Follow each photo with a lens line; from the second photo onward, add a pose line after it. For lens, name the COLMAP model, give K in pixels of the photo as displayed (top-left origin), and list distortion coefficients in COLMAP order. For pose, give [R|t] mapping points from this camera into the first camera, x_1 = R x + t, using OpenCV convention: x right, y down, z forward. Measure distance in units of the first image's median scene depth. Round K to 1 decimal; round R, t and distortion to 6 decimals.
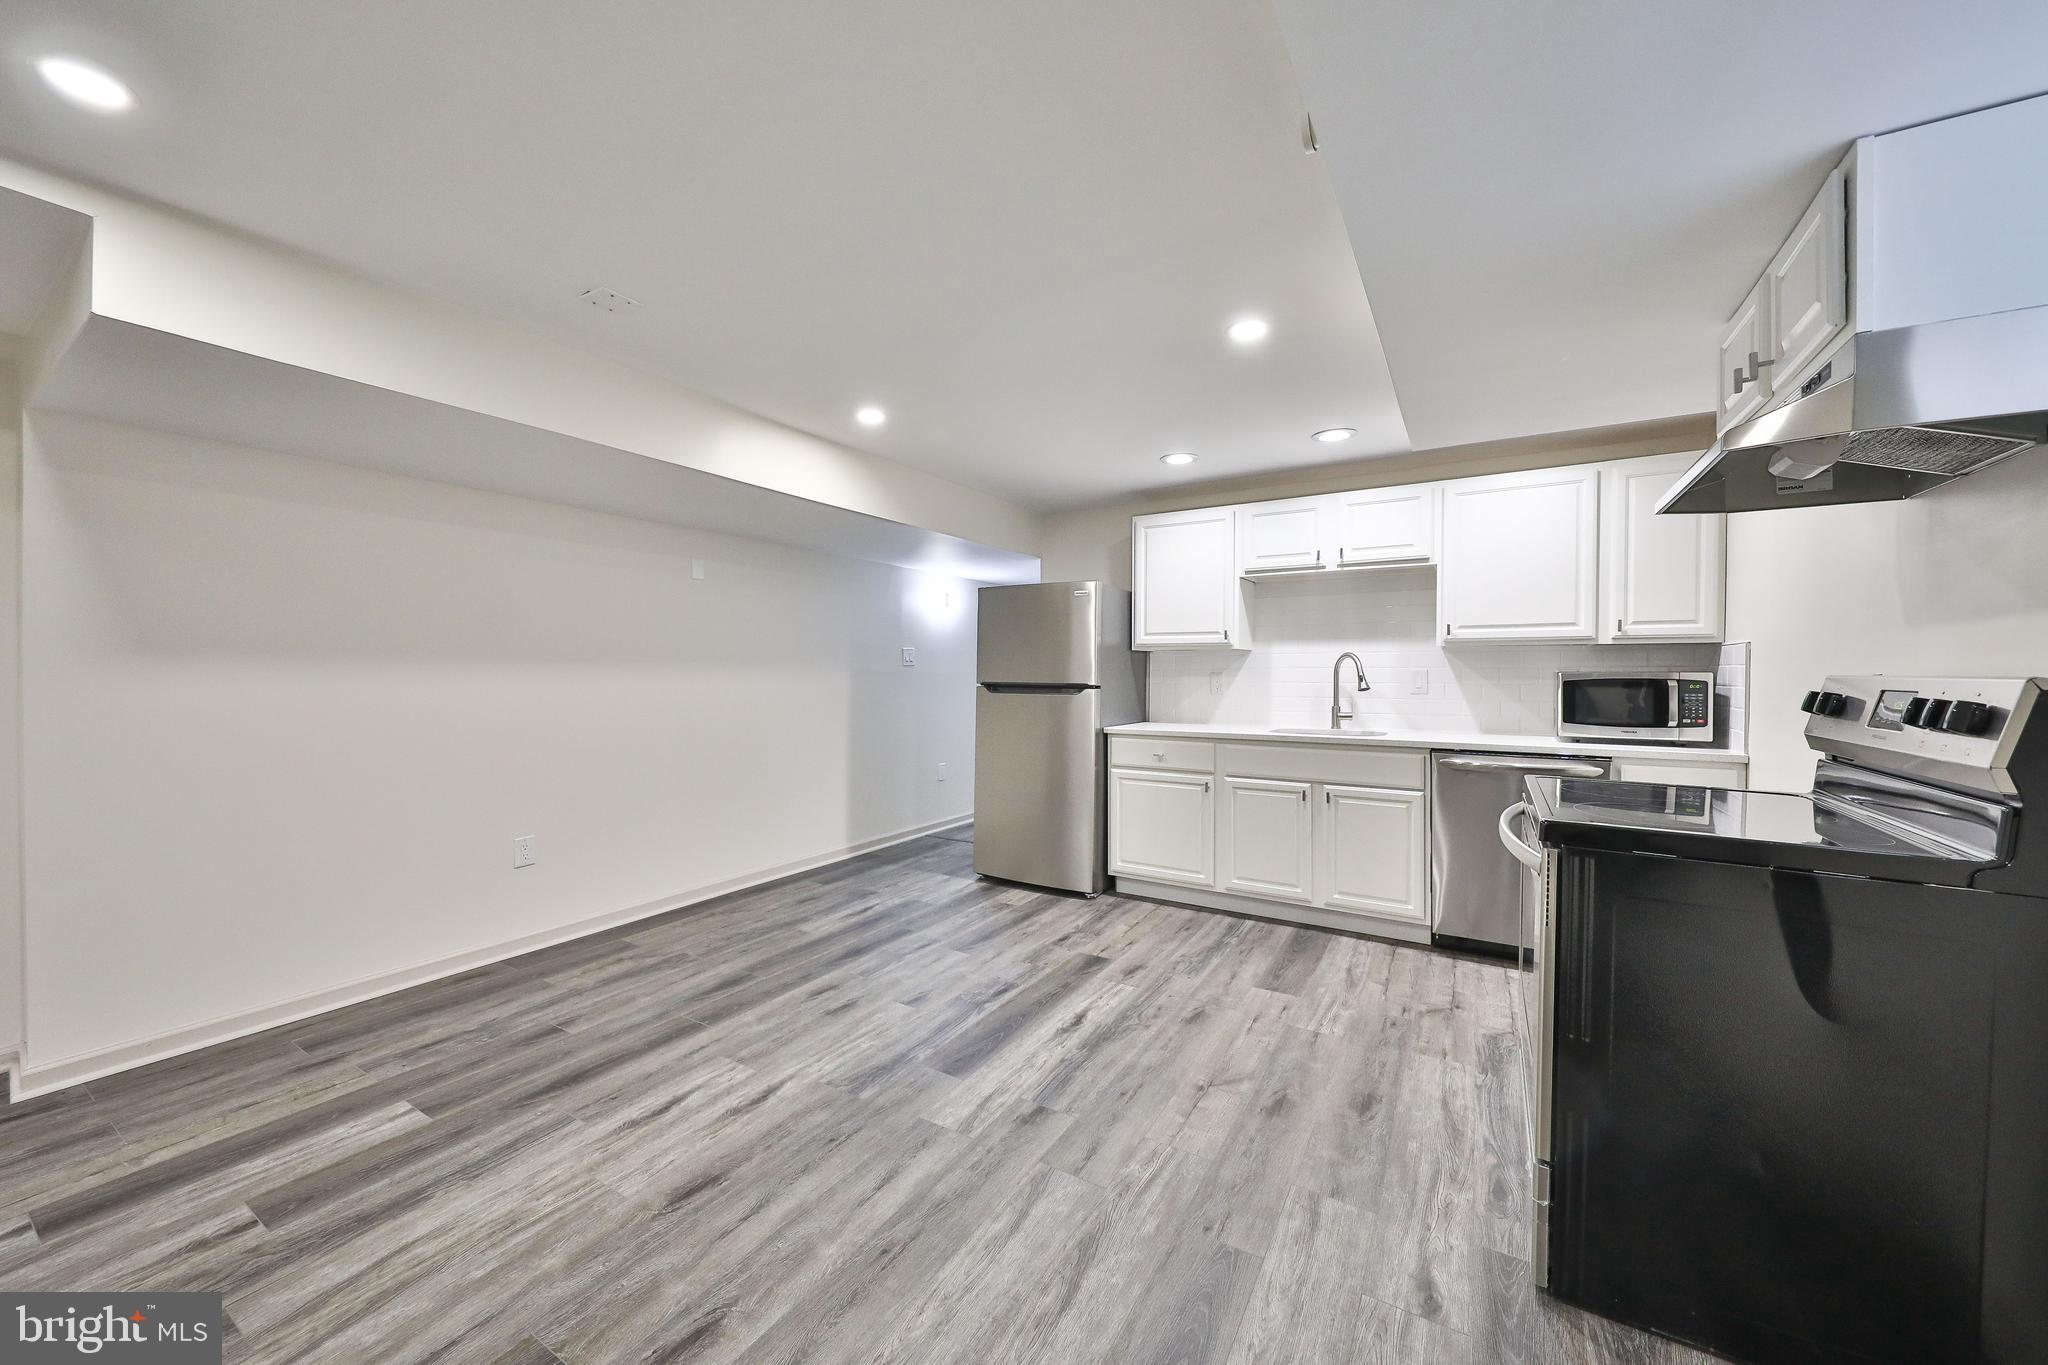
lens RADIAL K [[735.3, 0, 1032.7], [0, 735.3, 674.2], [0, 0, 1]] dist [0.014524, -0.007135]
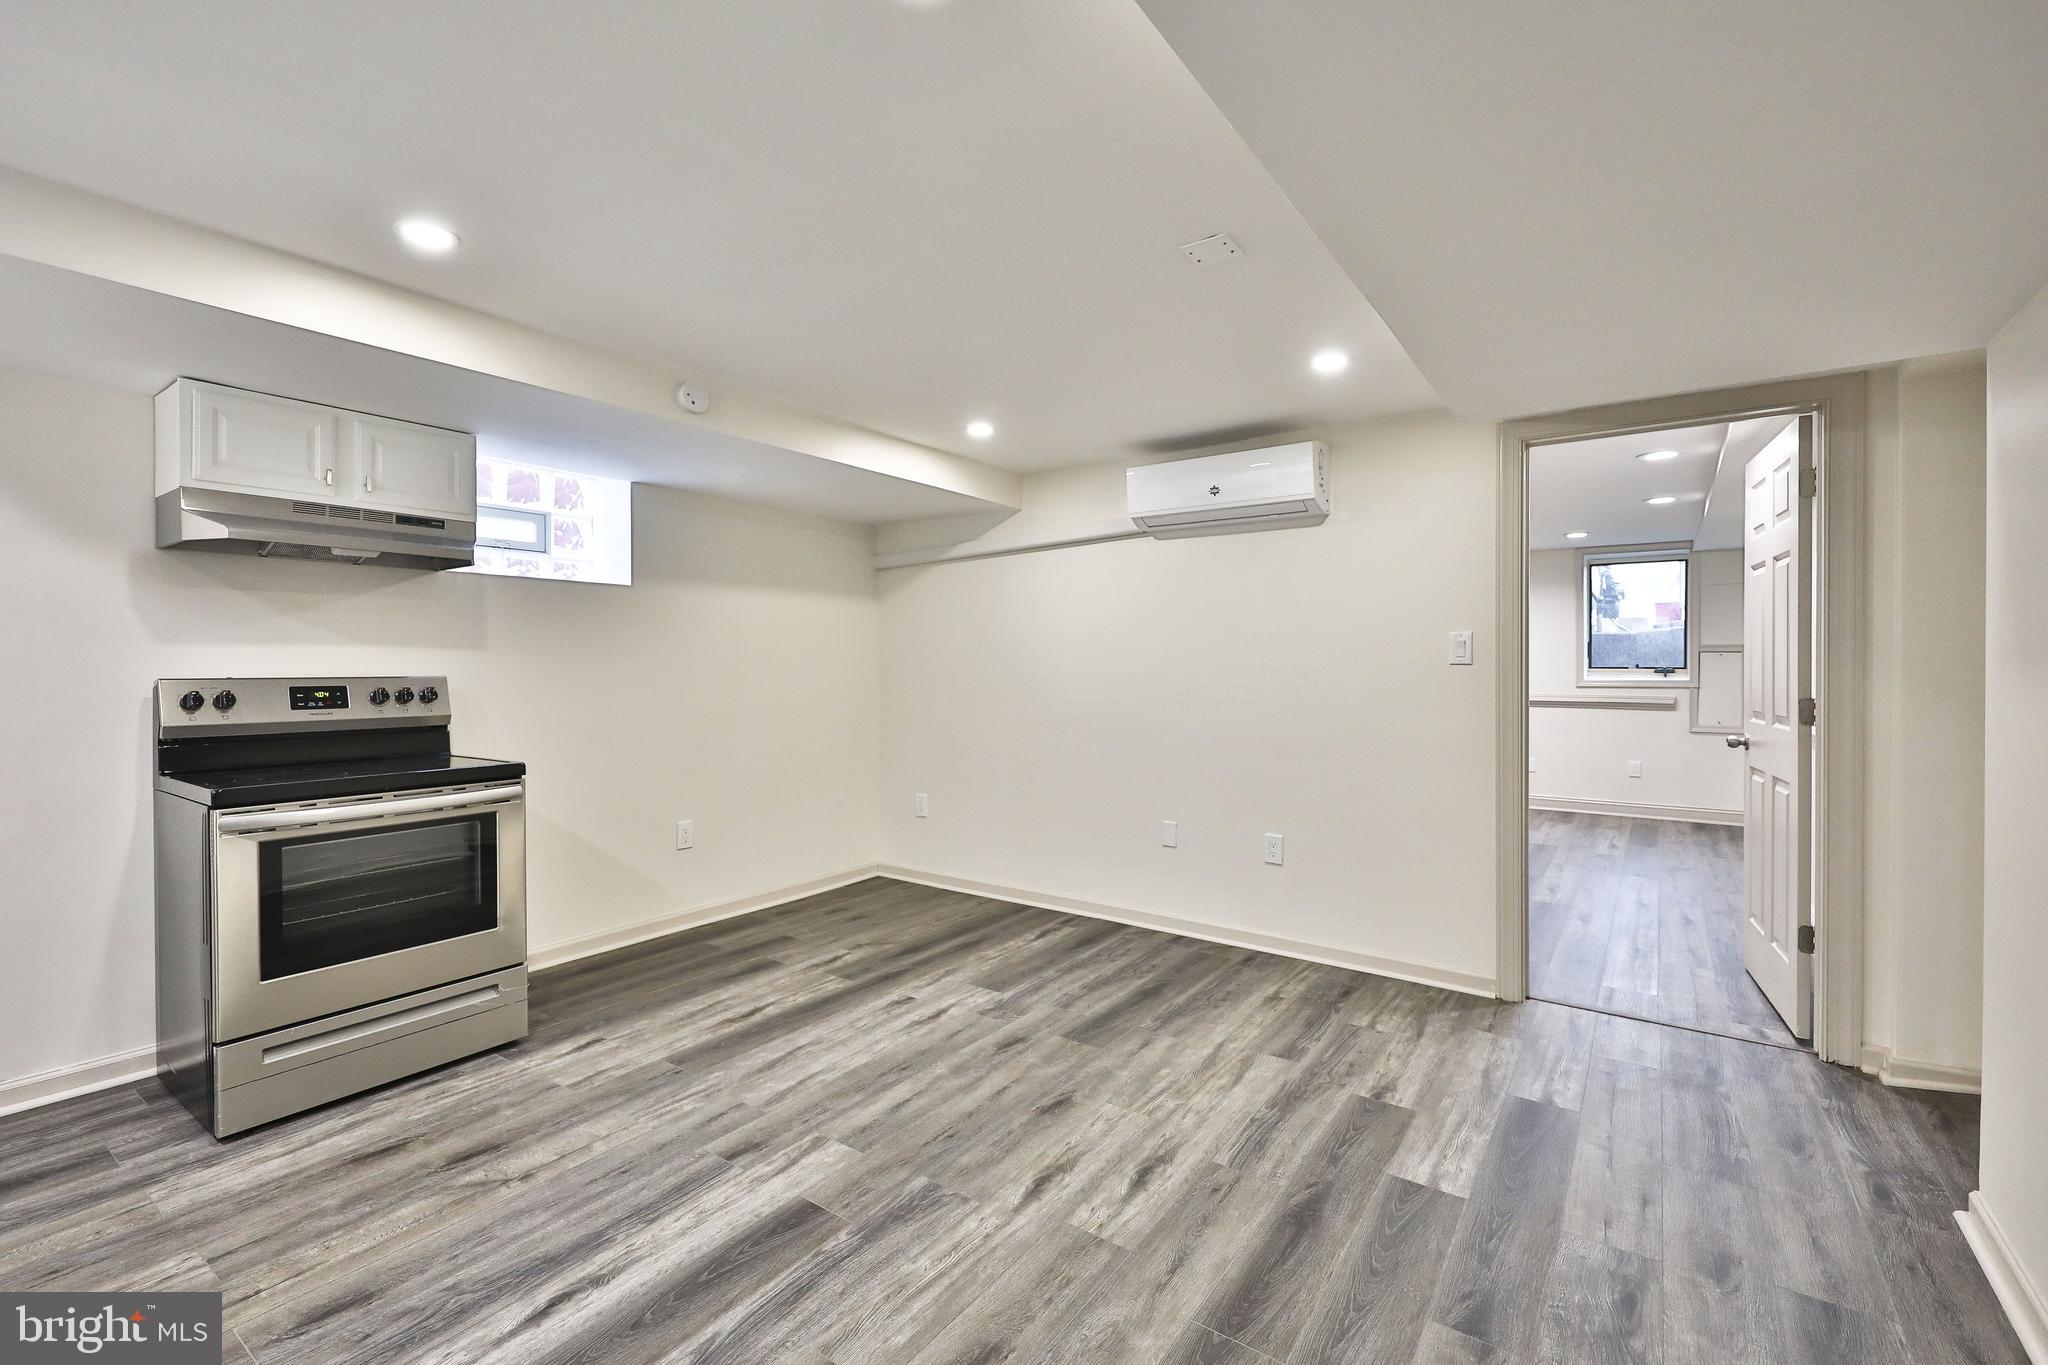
lens RADIAL K [[879.4, 0, 1029.9], [0, 879.4, 678.0], [0, 0, 1]] dist [0.021866, -0.010804]
pose [[-0.996829, -0.002826, 0.079520, -0.335917], [-0.001256, 0.999803, 0.019786, -0.021050], [-0.079560, 0.019623, -0.996637, 1.552553]]
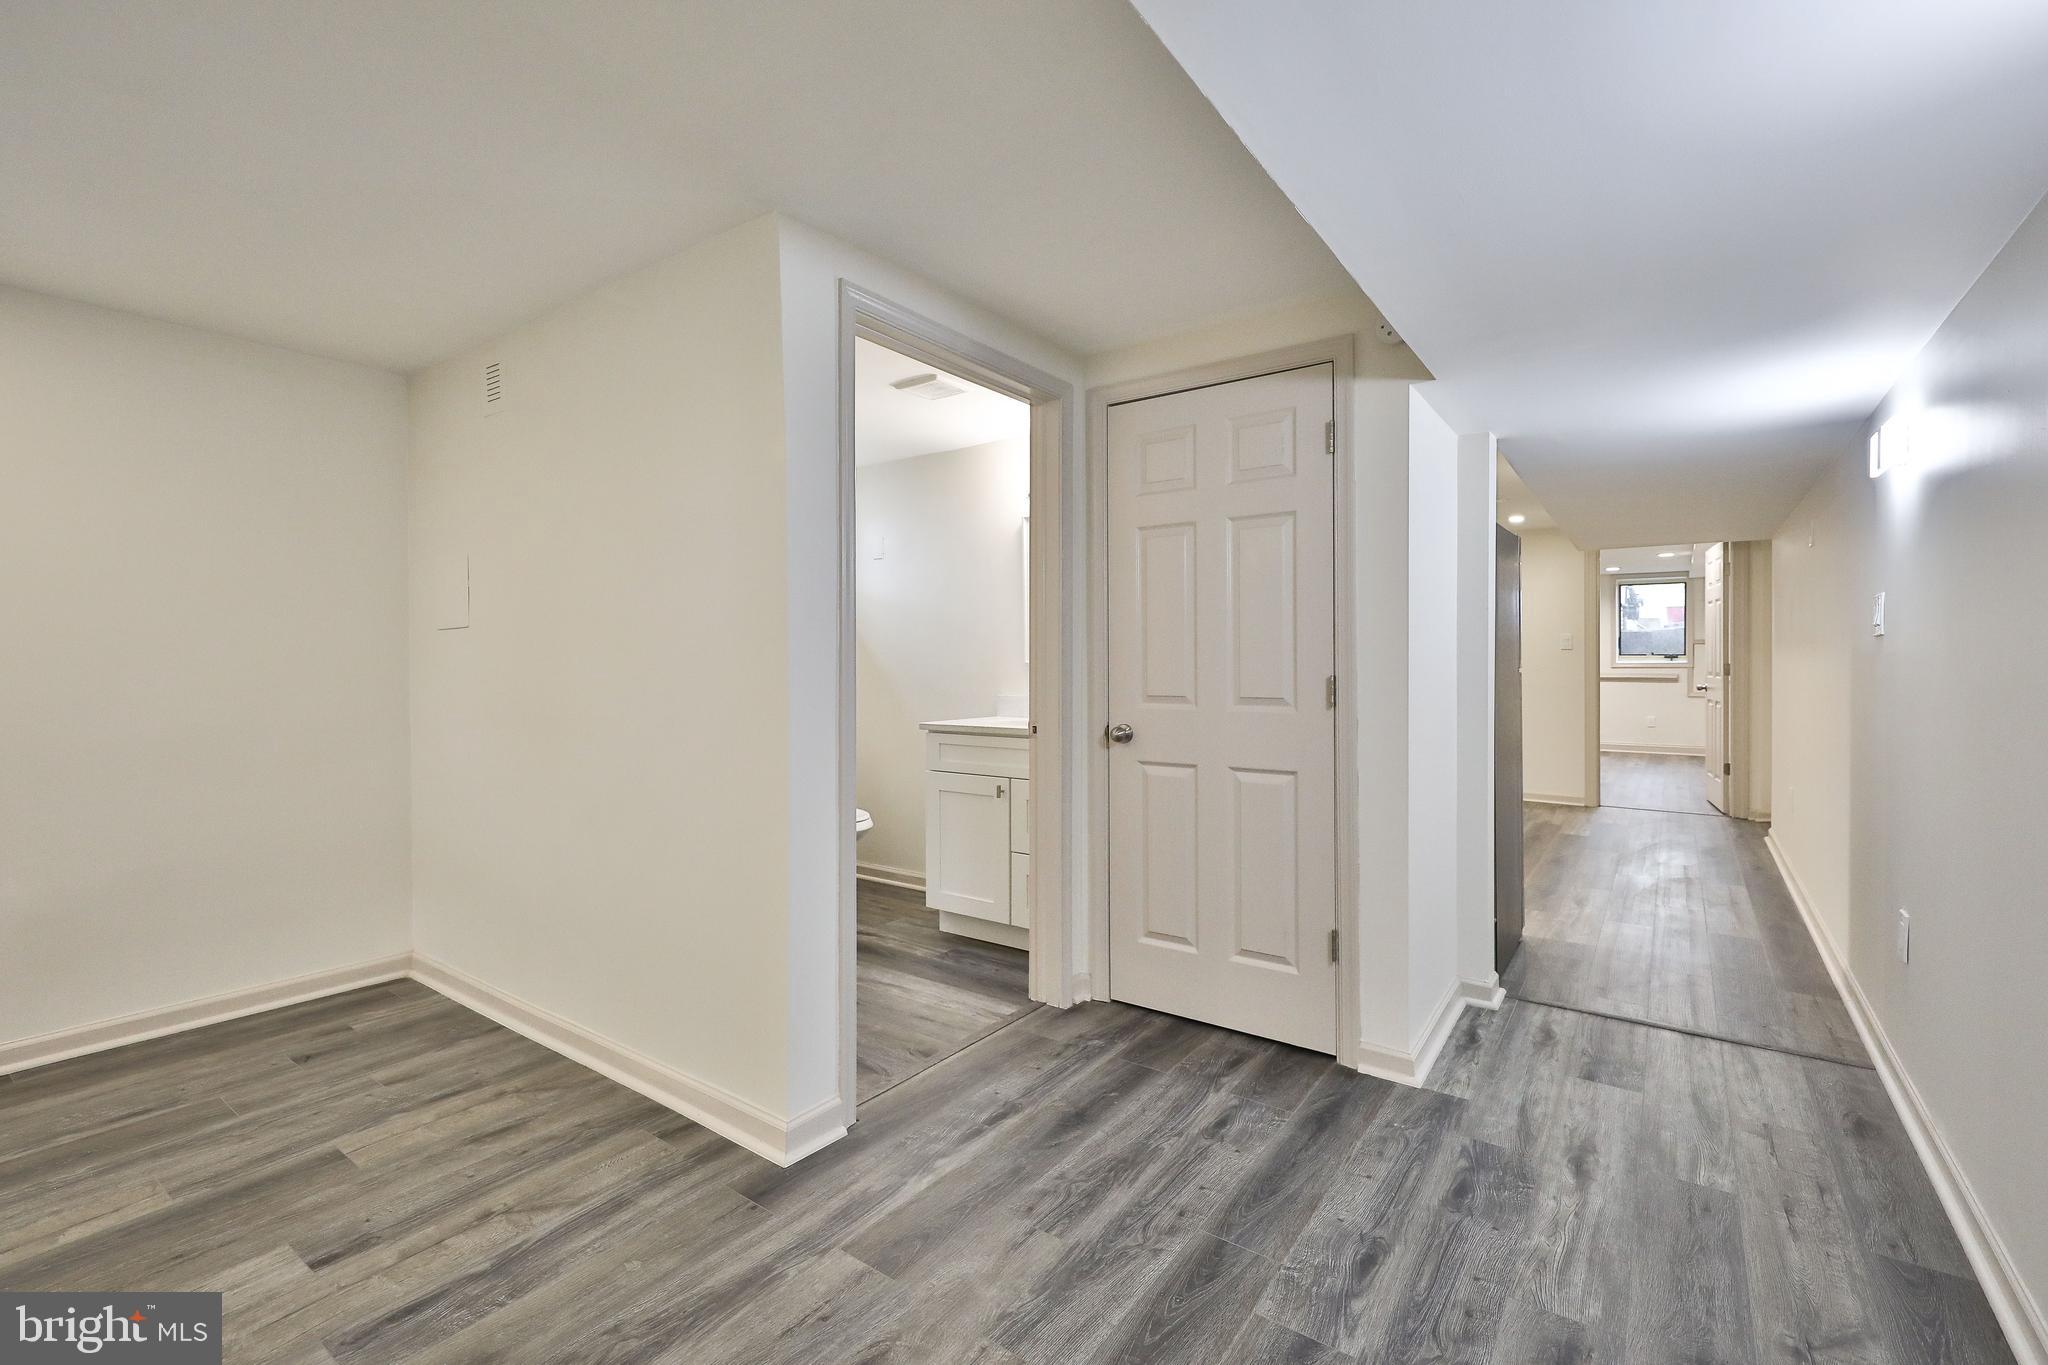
lens RADIAL K [[879.4, 0, 1029.9], [0, 879.4, 678.0], [0, 0, 1]] dist [0.021866, -0.010804]
pose [[-0.995732, 0.003191, 0.092240, 0.492840], [0.005381, 0.999709, 0.023512, -0.005003], [-0.092138, 0.023908, -0.995459, 3.008989]]
